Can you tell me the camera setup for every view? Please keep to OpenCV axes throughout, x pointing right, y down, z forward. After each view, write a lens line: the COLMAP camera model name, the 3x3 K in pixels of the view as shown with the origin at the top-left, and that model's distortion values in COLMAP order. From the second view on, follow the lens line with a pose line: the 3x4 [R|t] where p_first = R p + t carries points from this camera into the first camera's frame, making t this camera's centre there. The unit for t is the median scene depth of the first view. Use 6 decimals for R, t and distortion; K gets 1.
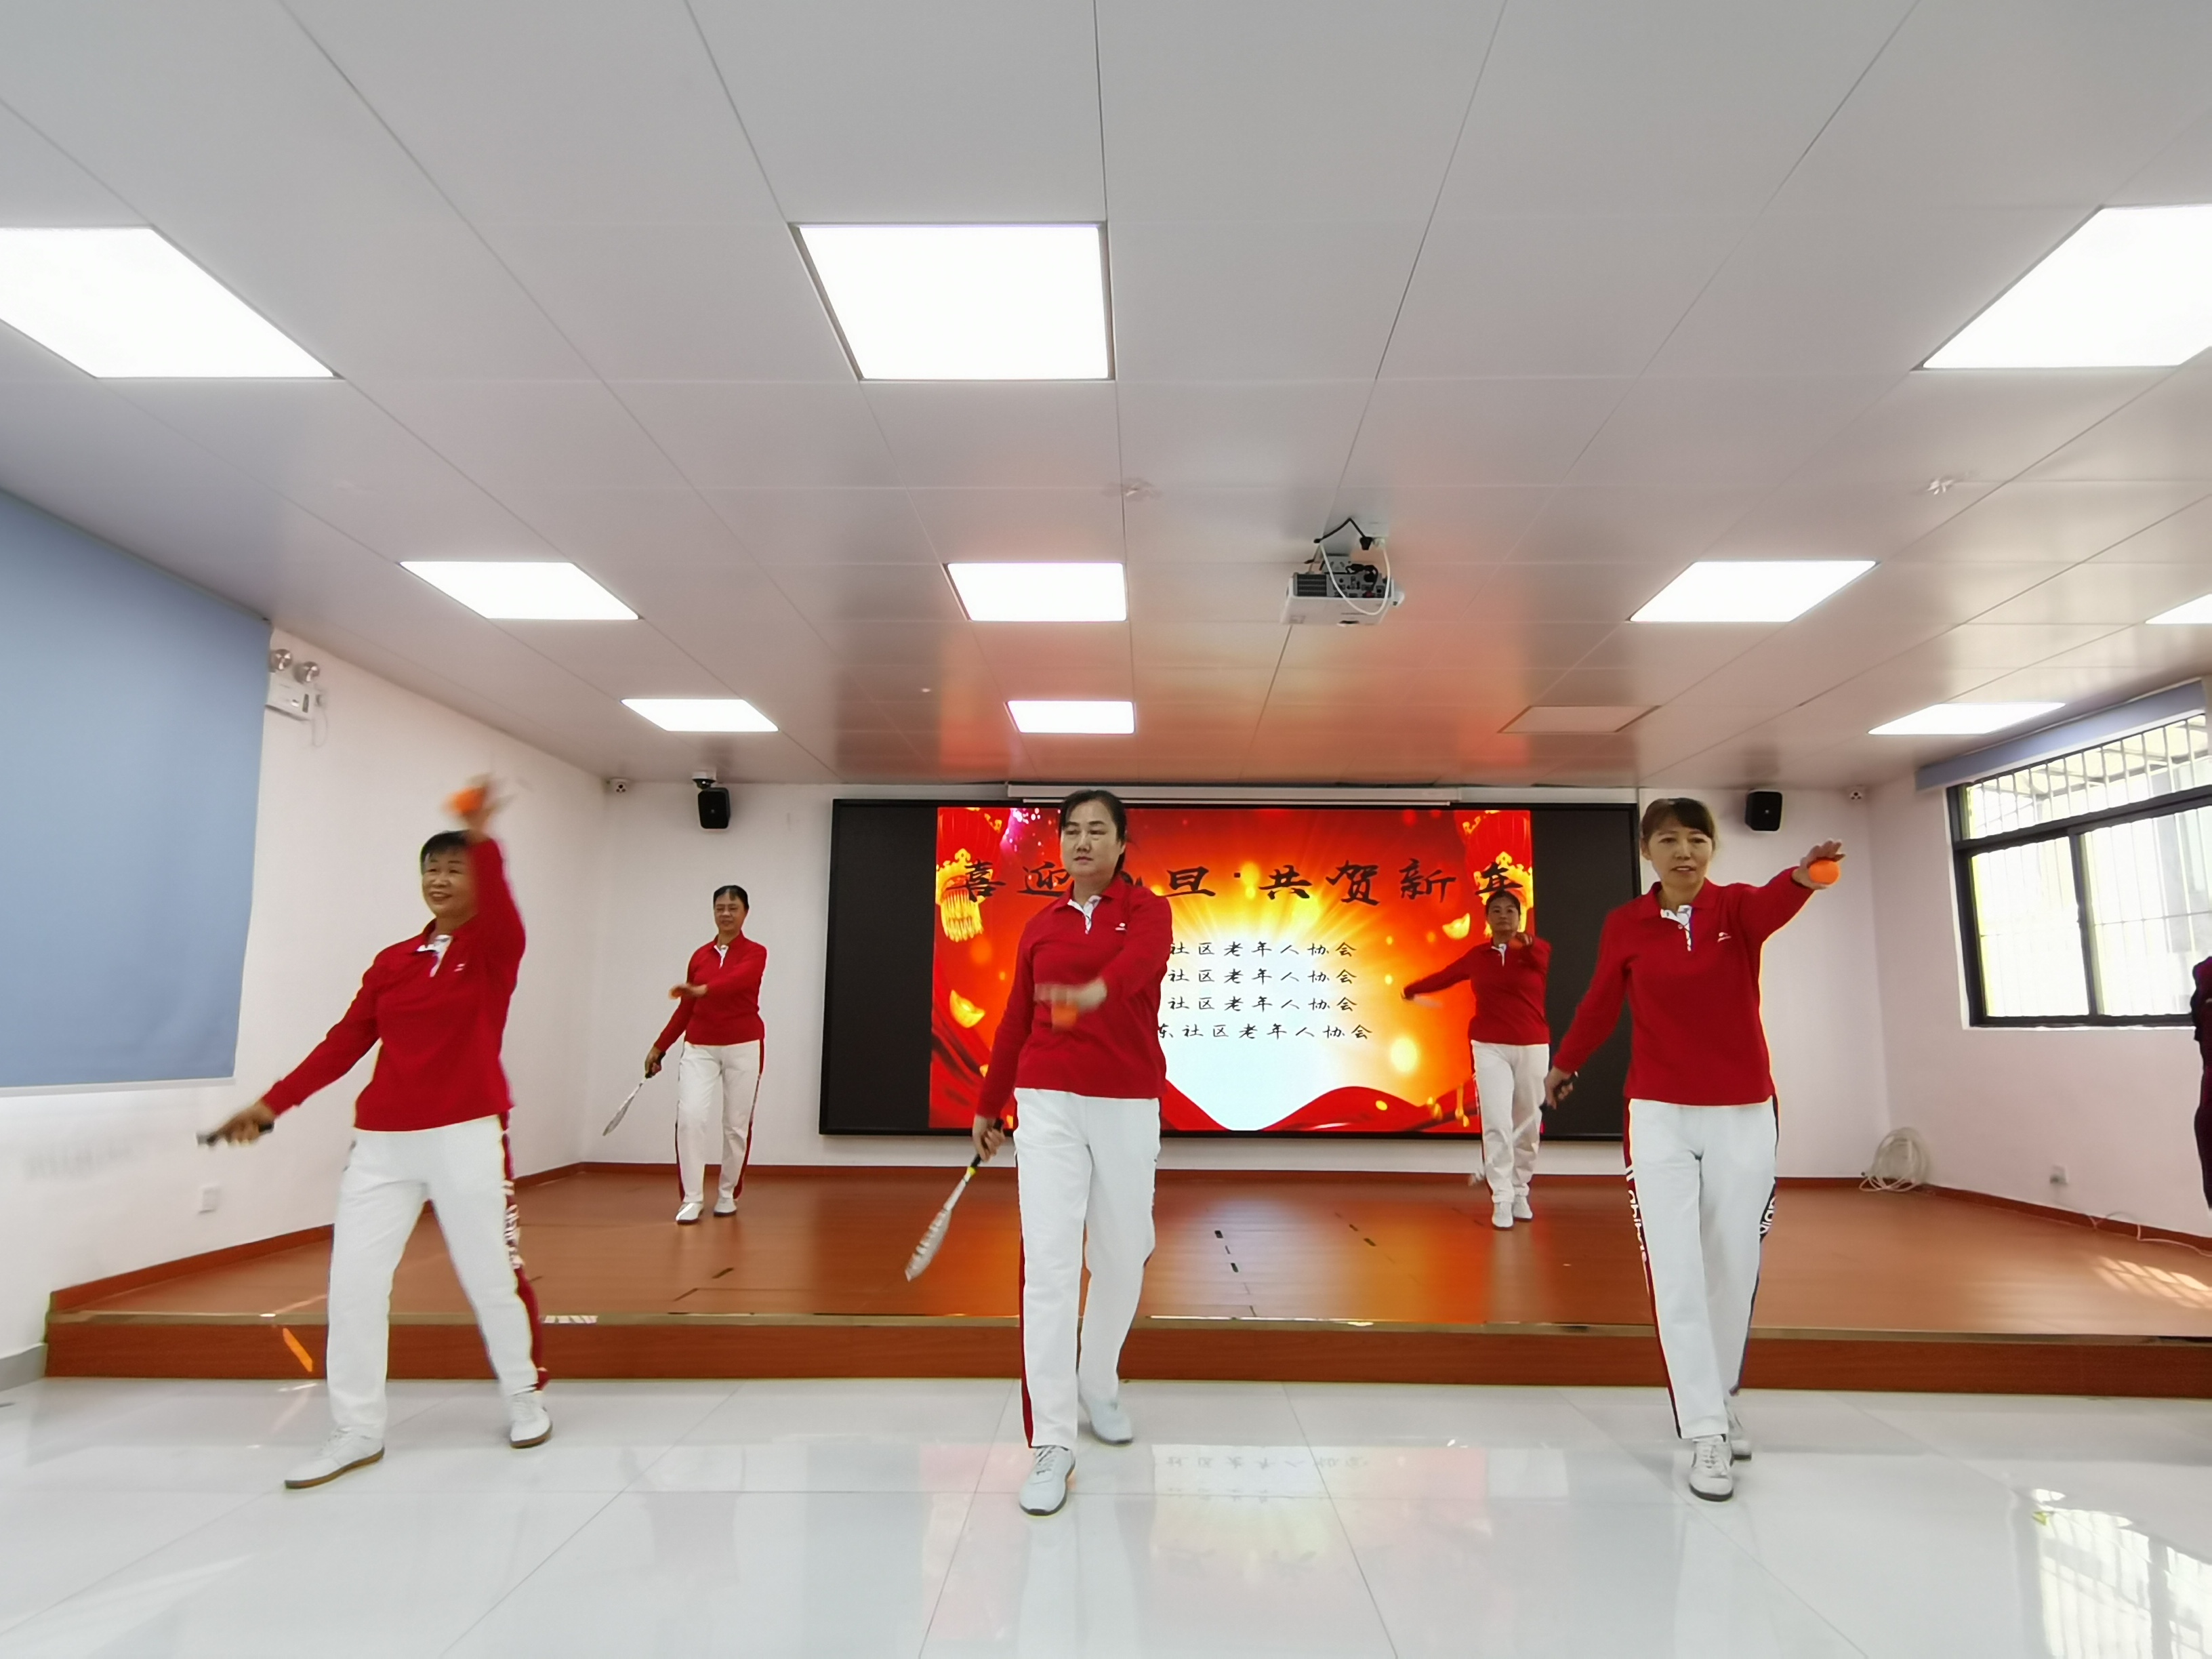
lens RADIAL K [[1211.6, 0, 1134.3], [0, 1211.6, 862.8], [0, 0, 1]] dist [0.018505, 0.000670]
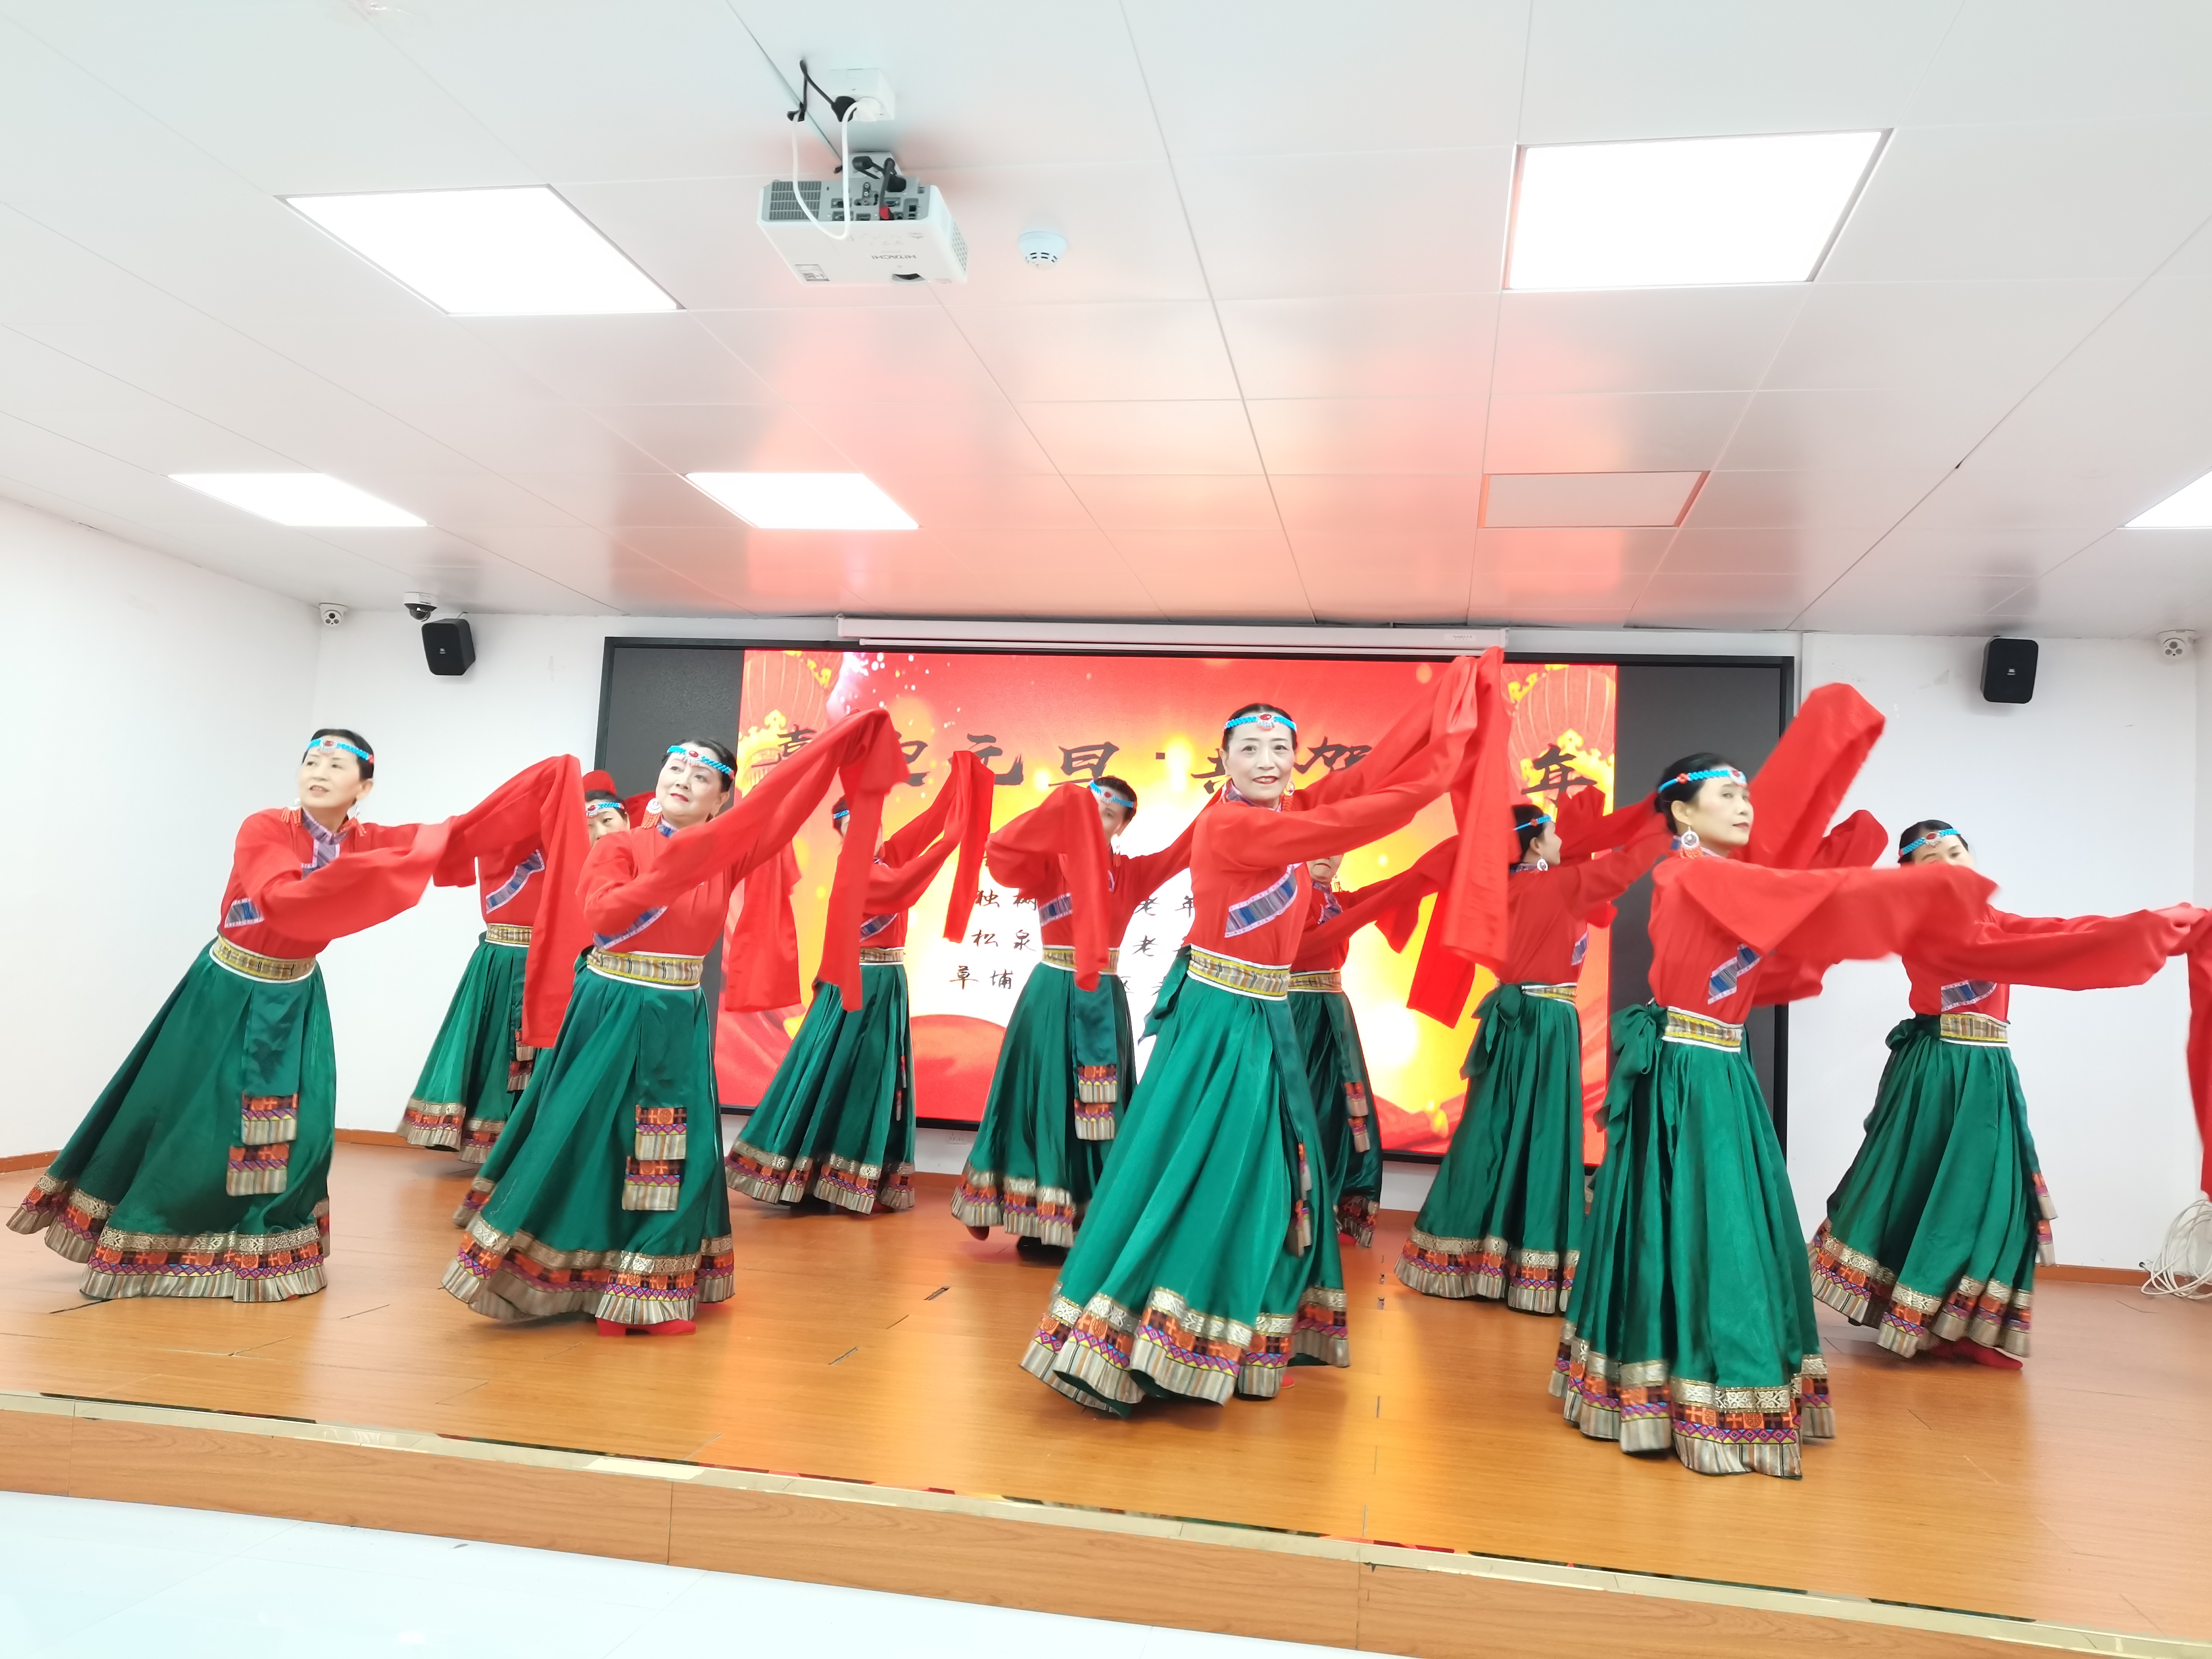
lens RADIAL K [[1553.3, 0, 1122.4], [0, 1553.3, 813.5], [0, 0, 1]] dist [0.024667, -0.016176]
pose [[0.986455, 0.028898, -0.161466, 0.204993], [-0.024004, 0.999194, 0.032178, 0.014800], [0.162266, -0.027867, 0.986354, 0.143021]]
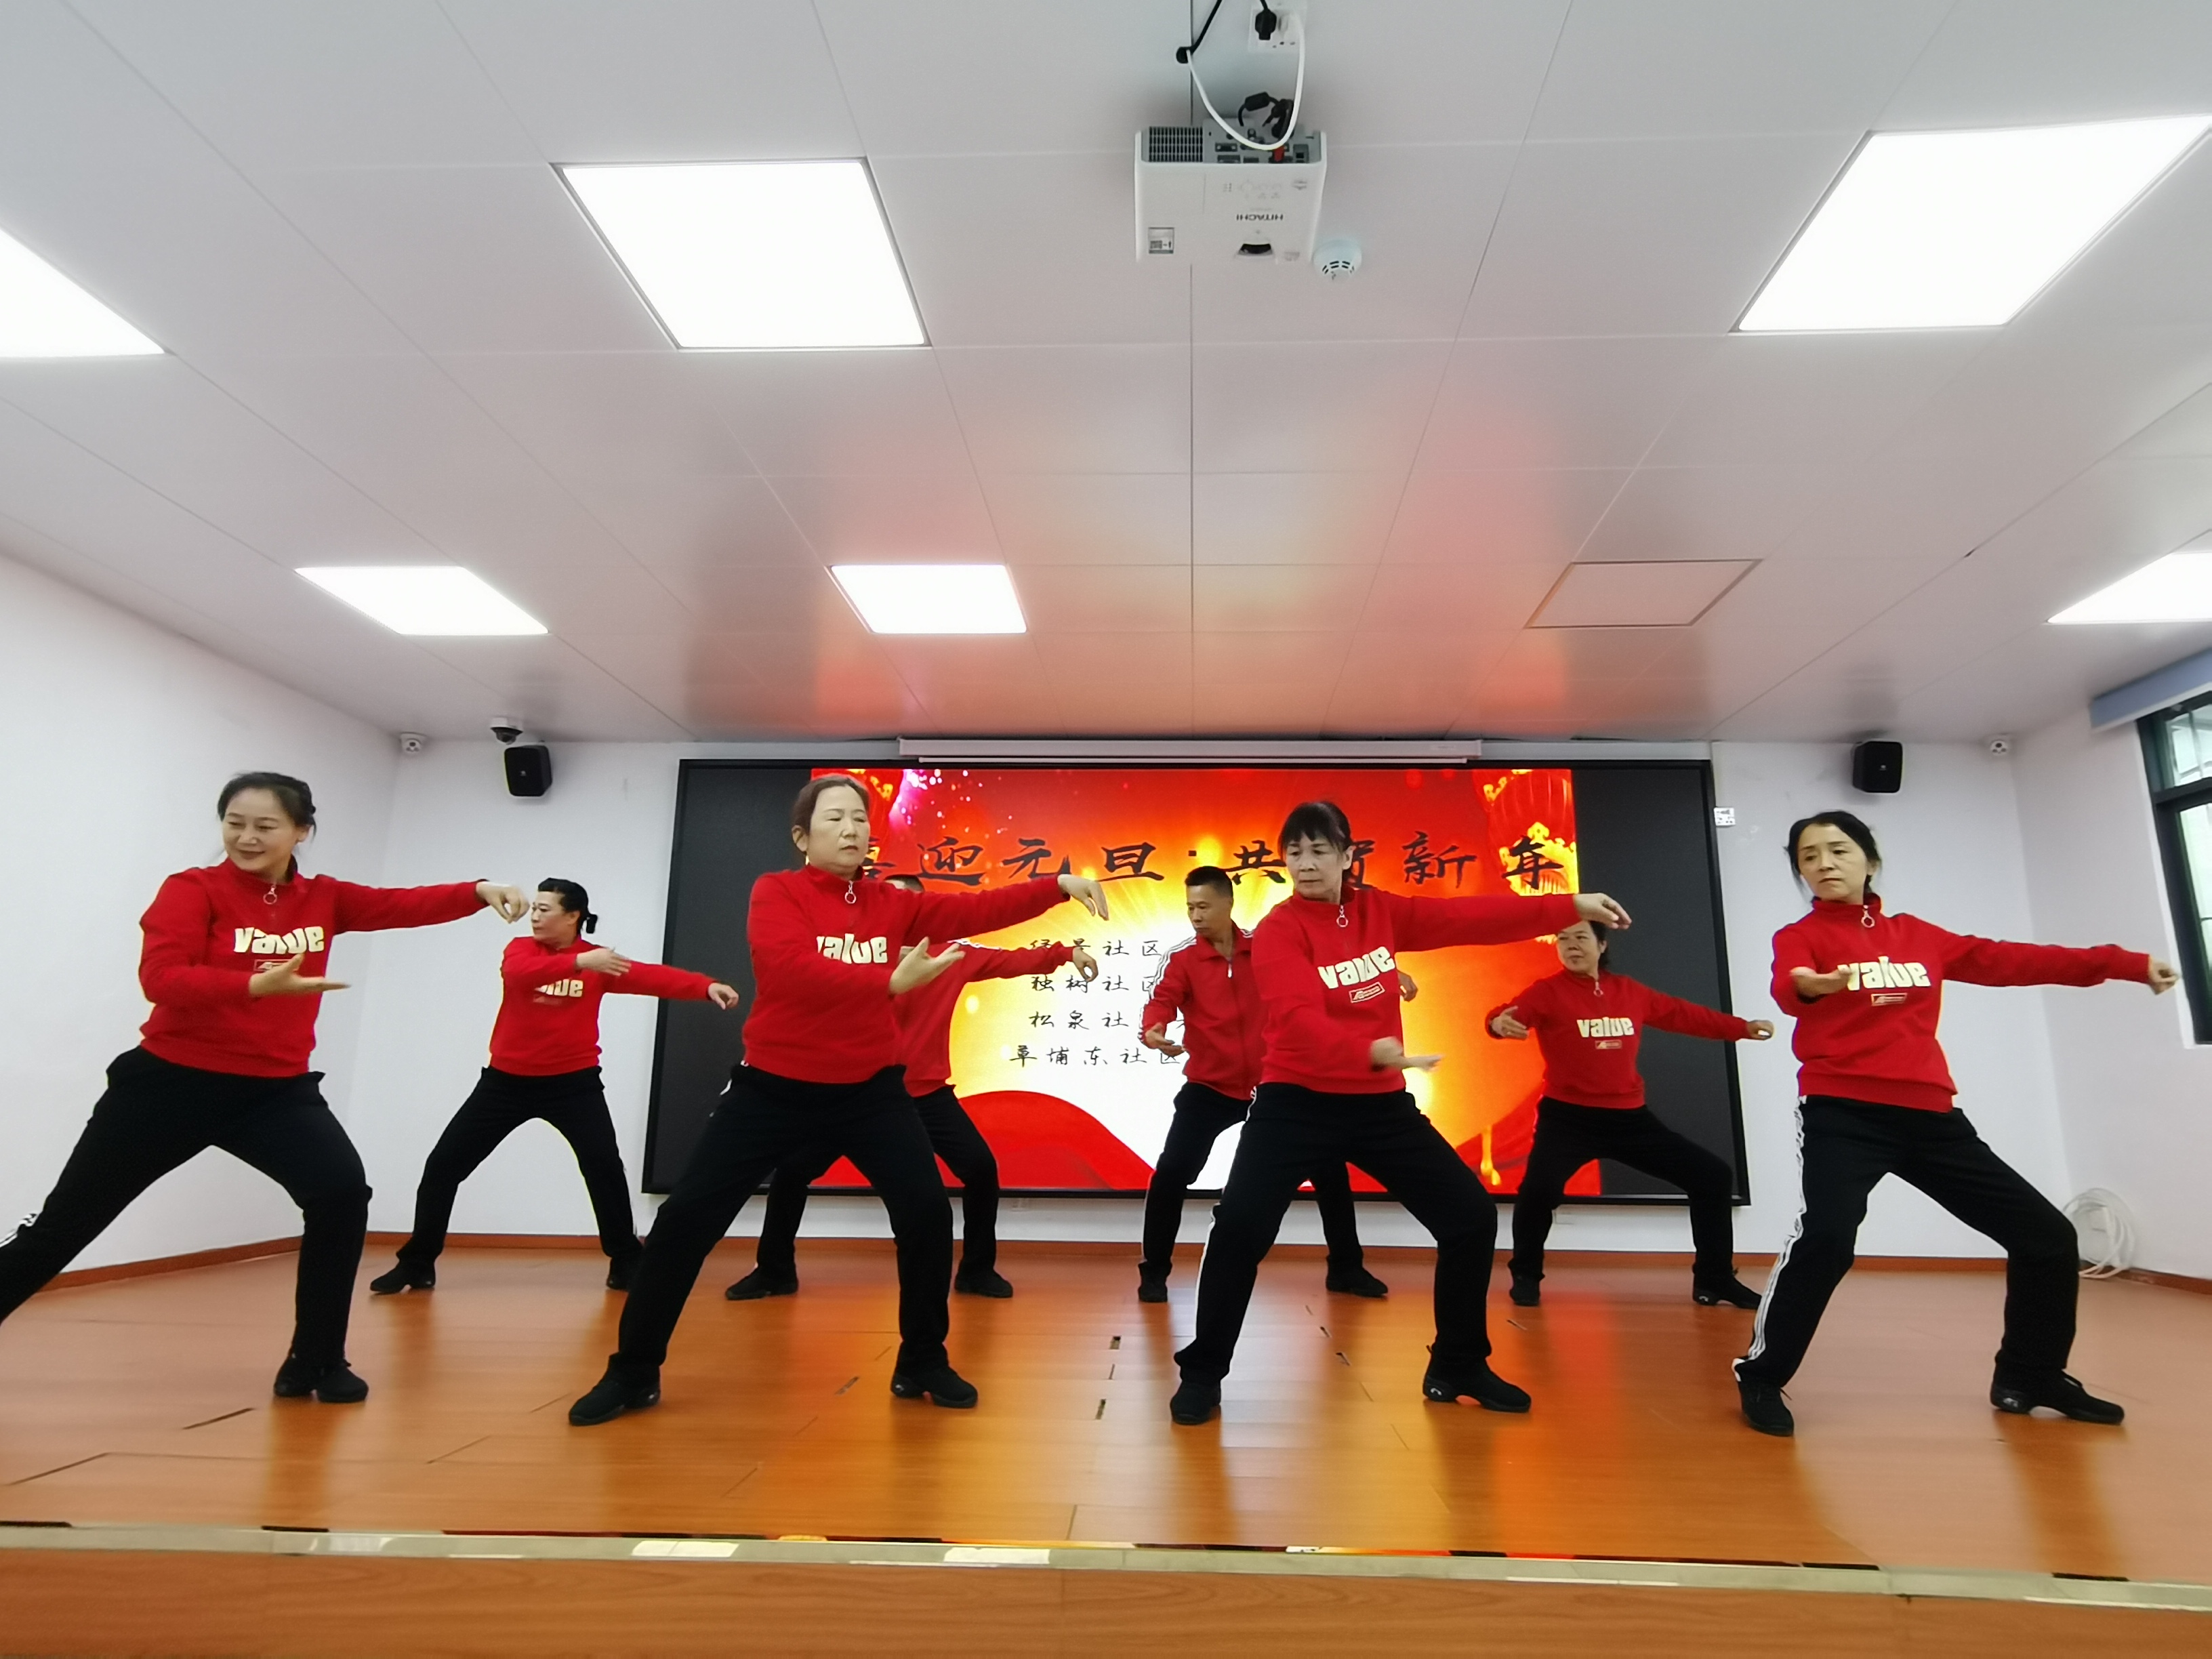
lens RADIAL K [[1199.3, 0, 1137.0], [0, 1199.3, 840.3], [0, 0, 1]] dist [0.011805, 0.001808]
pose [[0.999702, -0.002909, -0.024241, 0.068277], [0.001081, 0.997176, -0.075092, 0.059516], [0.024391, 0.075044, 0.996882, 0.234271]]
